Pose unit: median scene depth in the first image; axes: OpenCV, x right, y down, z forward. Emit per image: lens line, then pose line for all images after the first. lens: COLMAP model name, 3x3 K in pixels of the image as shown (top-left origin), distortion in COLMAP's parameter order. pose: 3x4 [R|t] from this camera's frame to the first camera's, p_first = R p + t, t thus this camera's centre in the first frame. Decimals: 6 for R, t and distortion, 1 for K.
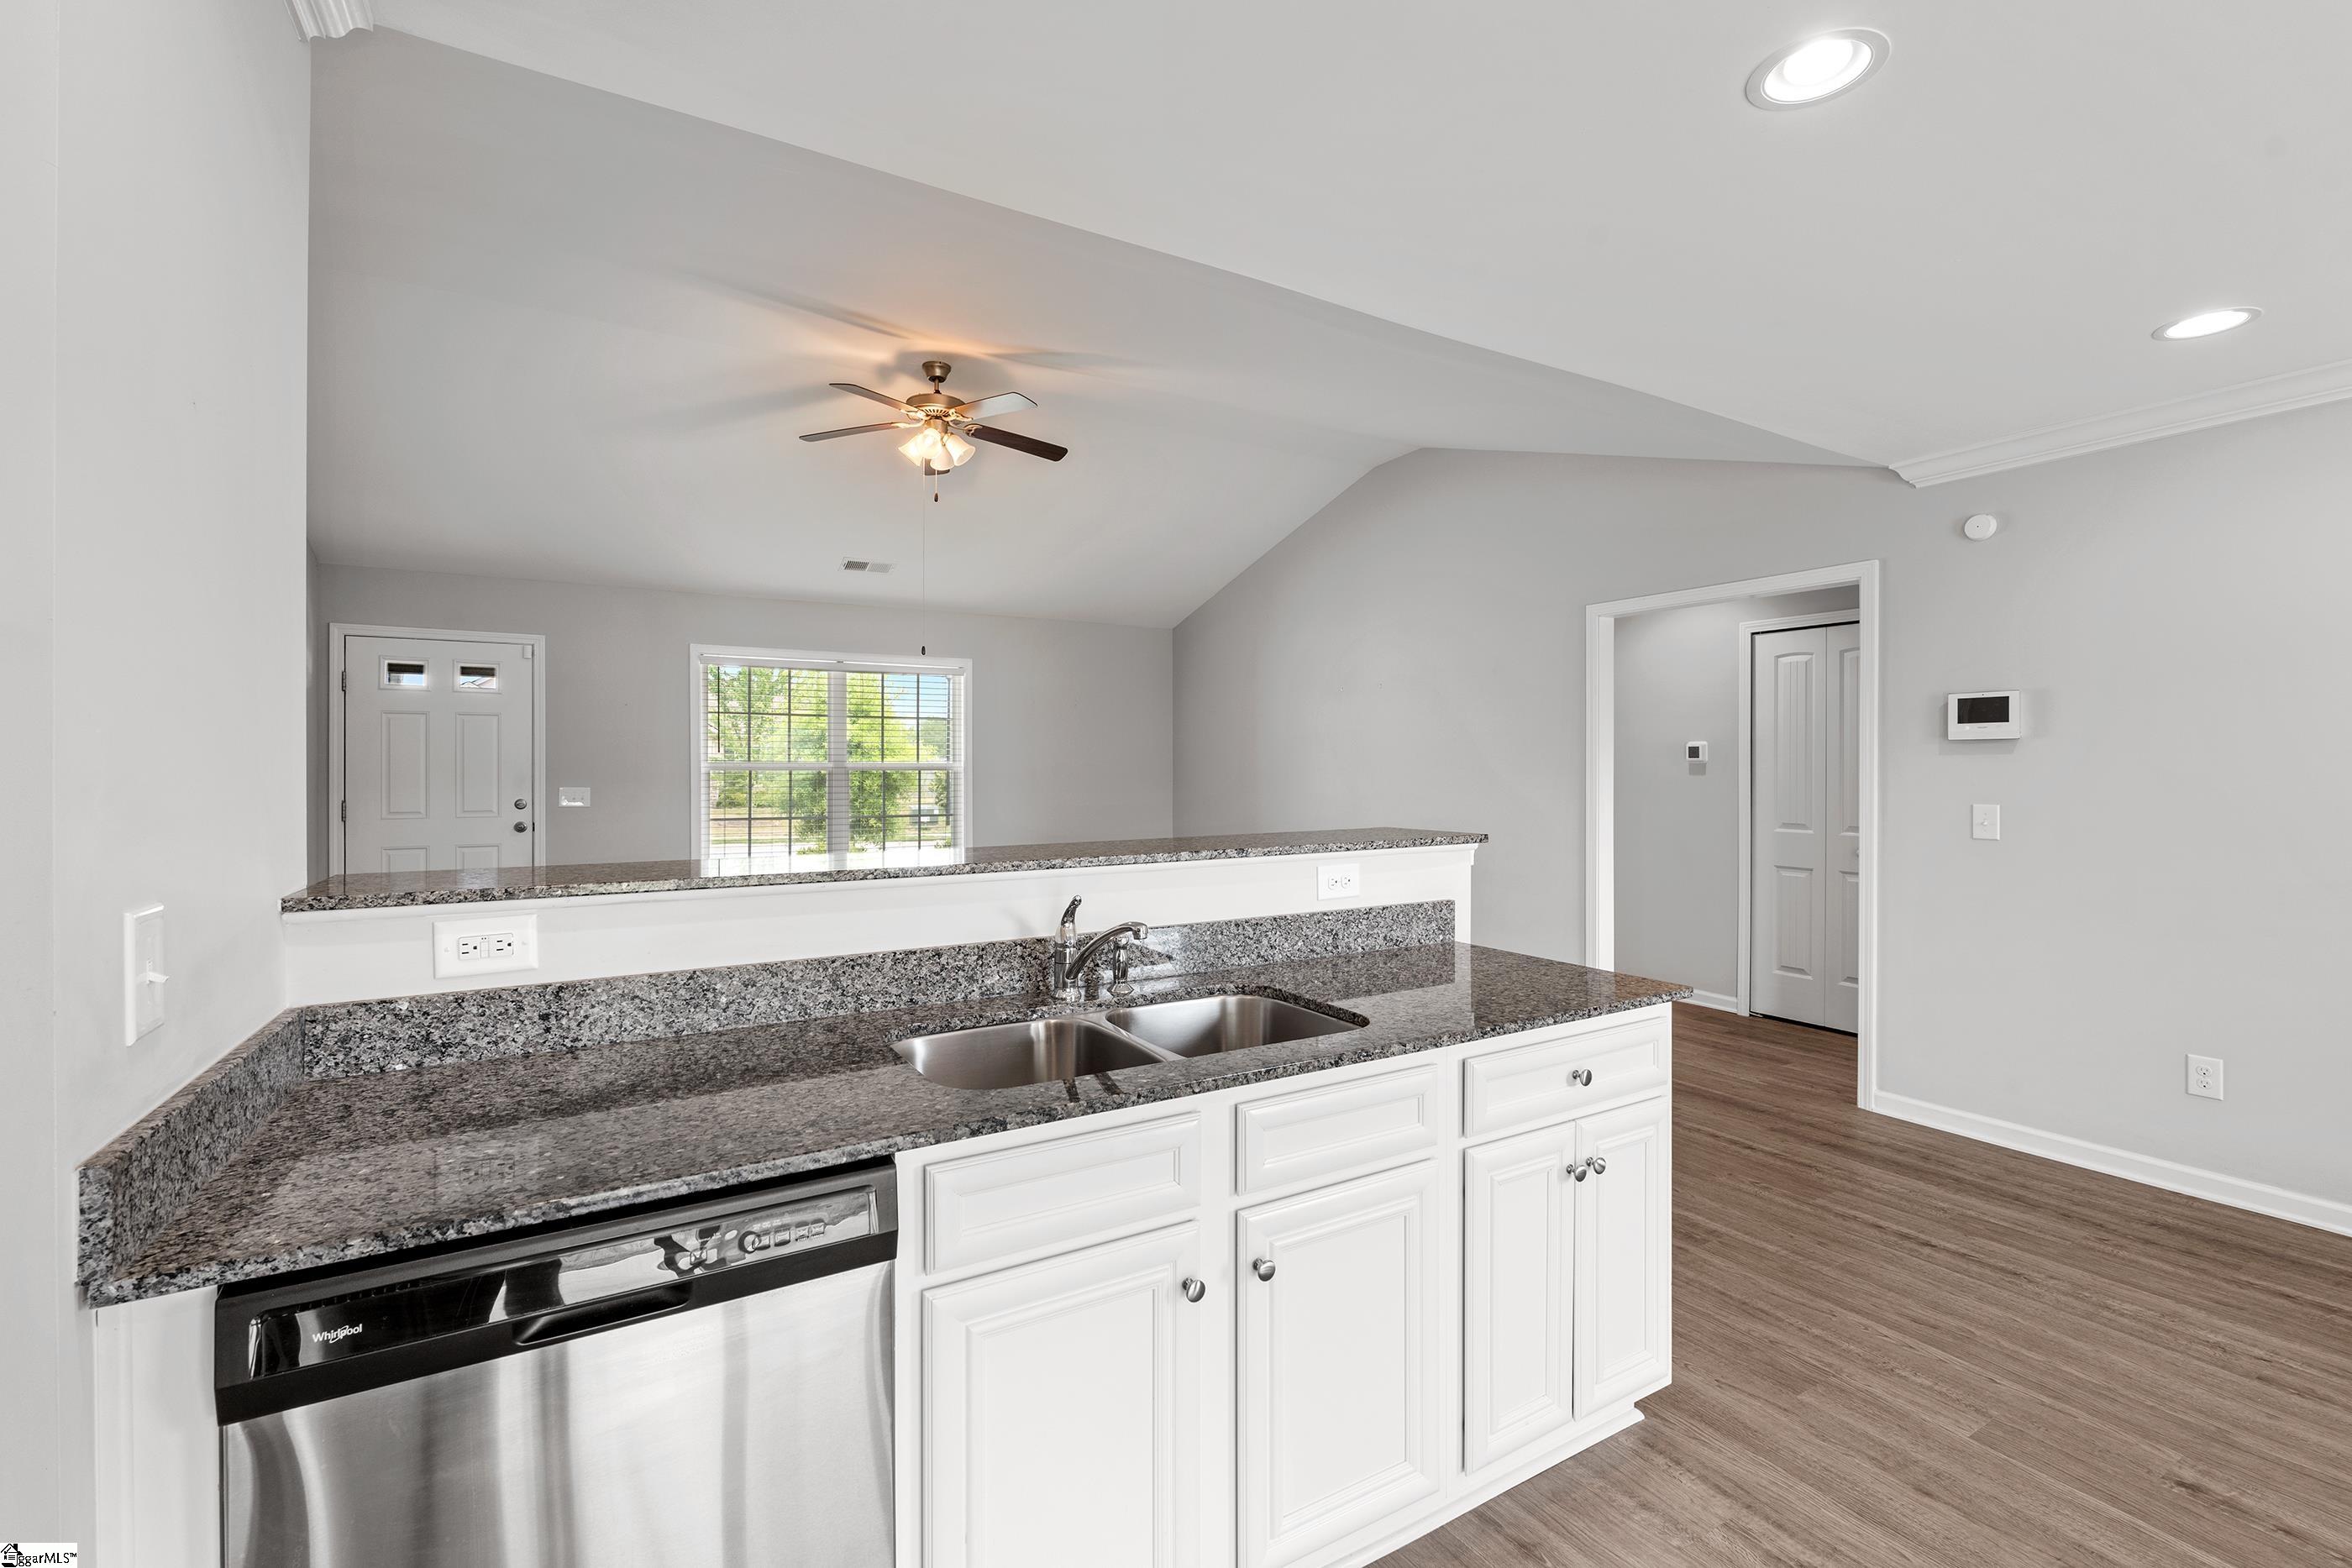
lens RADIAL K [[1023.4, 0, 1174.5], [0, 1023.4, 775.4], [0, 0, 1]] dist [-0.004843, -0.000627]
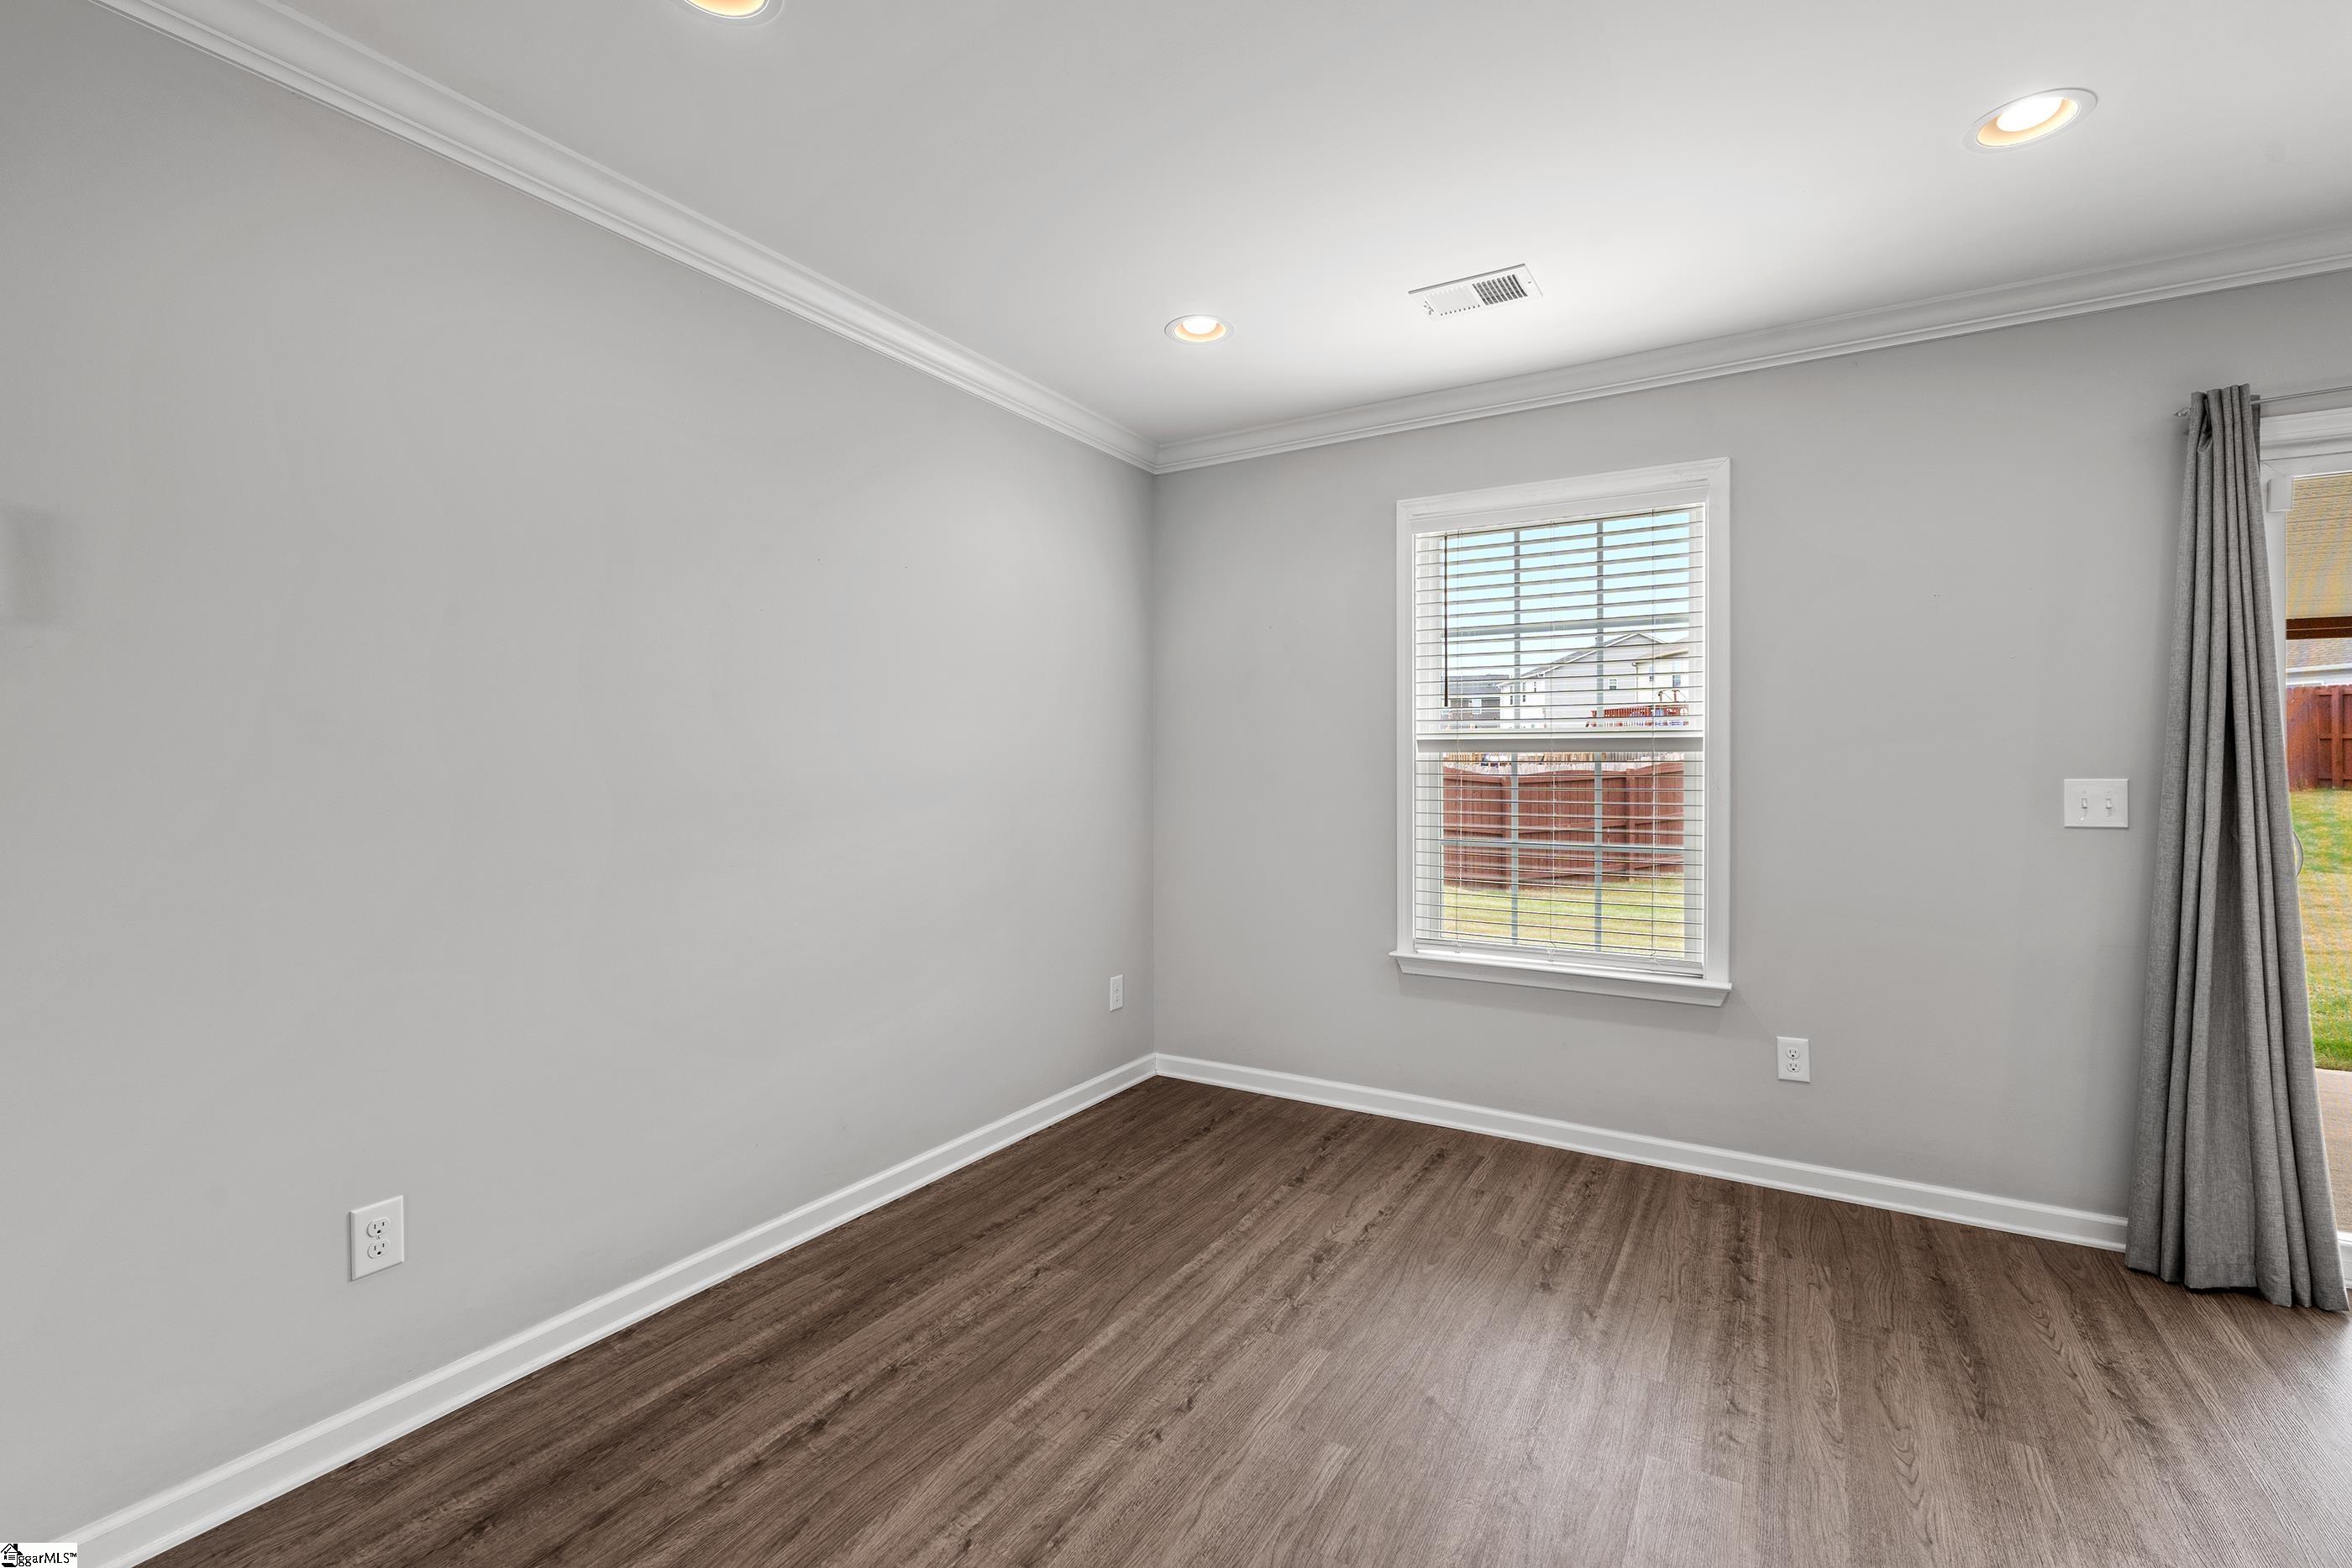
lens RADIAL K [[1023.4, 0, 1173.9], [0, 1023.4, 768.0], [0, 0, 1]] dist [-0.004843, -0.000627]
pose [[-0.479983, -0.006764, 0.877251, 0.220798], [0.002910, 0.999953, 0.009302, 0.019923], [-0.877273, 0.007017, -0.479941, 0.672898]]
